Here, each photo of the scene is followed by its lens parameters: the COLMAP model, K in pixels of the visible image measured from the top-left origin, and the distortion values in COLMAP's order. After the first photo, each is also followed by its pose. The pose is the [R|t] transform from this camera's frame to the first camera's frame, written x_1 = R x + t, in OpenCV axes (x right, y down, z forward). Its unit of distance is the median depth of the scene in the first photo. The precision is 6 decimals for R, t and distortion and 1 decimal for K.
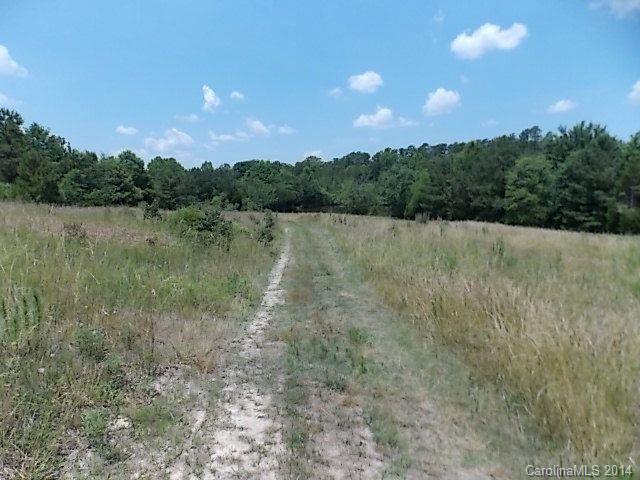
lens RADIAL K [[429.5, 0, 316.8], [0, 429.5, 242.3], [0, 0, 1]] dist [0.000789, -0.000893]
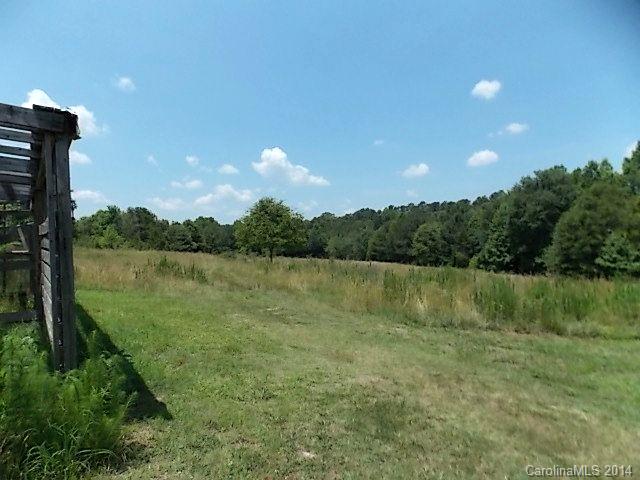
lens RADIAL K [[429.5, 0, 323.0], [0, 429.5, 239.4], [0, 0, 1]] dist [0.000789, -0.000893]
pose [[0.998633, 0.000221, -0.052272, 0.107048], [-0.006557, 0.992623, -0.121061, 0.038541], [0.051860, 0.121238, 0.991268, -0.399275]]
